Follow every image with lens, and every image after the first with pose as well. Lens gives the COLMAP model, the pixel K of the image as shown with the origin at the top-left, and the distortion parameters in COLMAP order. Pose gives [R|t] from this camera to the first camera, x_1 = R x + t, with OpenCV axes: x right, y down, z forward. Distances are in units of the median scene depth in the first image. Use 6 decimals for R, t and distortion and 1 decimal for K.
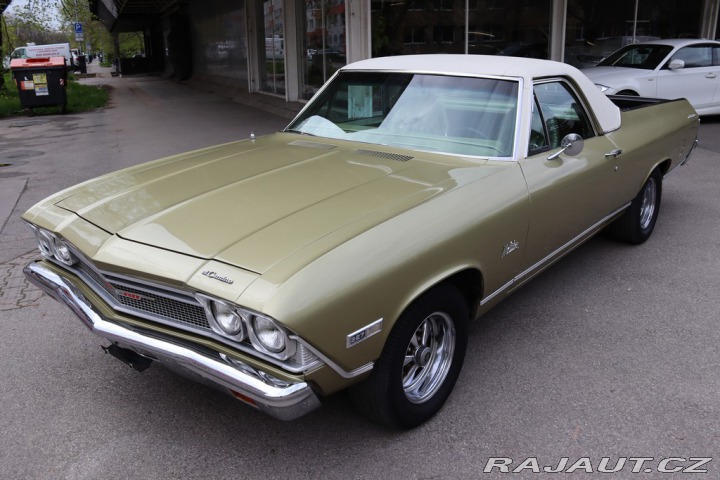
lens RADIAL K [[630.2, 0, 360.0], [0, 630.2, 240.0], [0, 0, 1]] dist [-0.132559, 0.111827]
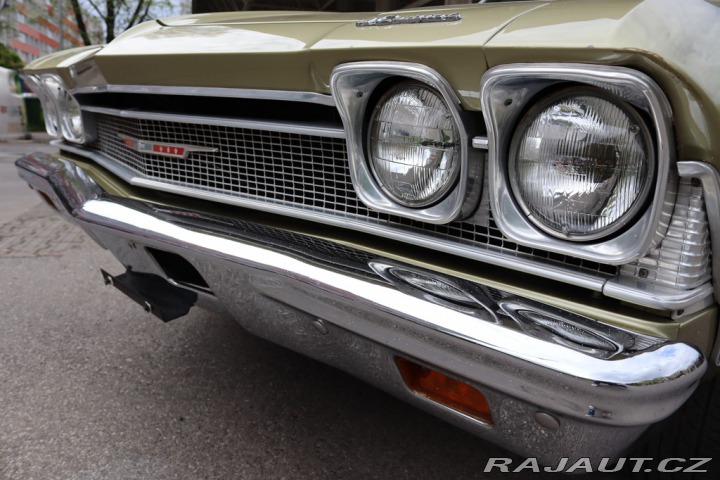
lens RADIAL K [[573.4, 0, 360.0], [0, 573.4, 240.0], [0, 0, 1]] dist [-0.159294, 0.133295]
pose [[0.991788, 0.088091, -0.092715, -0.134266], [-0.096297, 0.991446, -0.088102, 0.131154], [0.084161, 0.096307, 0.991787, 0.443440]]
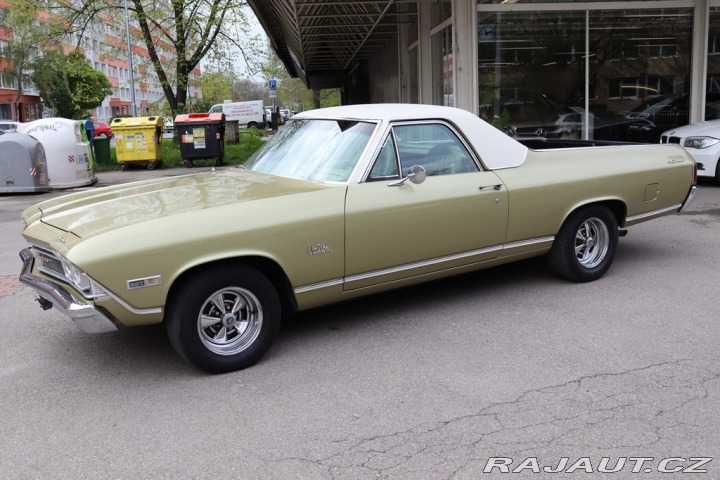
lens RADIAL K [[714.0, 0, 397.0], [0, 714.0, 250.2], [0, 0, 1]] dist [-0.194108, 0.244699]
pose [[0.963250, 0.043491, -0.265064, 0.686314], [-0.069311, 0.993631, -0.088846, 0.116460], [0.259511, 0.103953, 0.960129, -0.313365]]
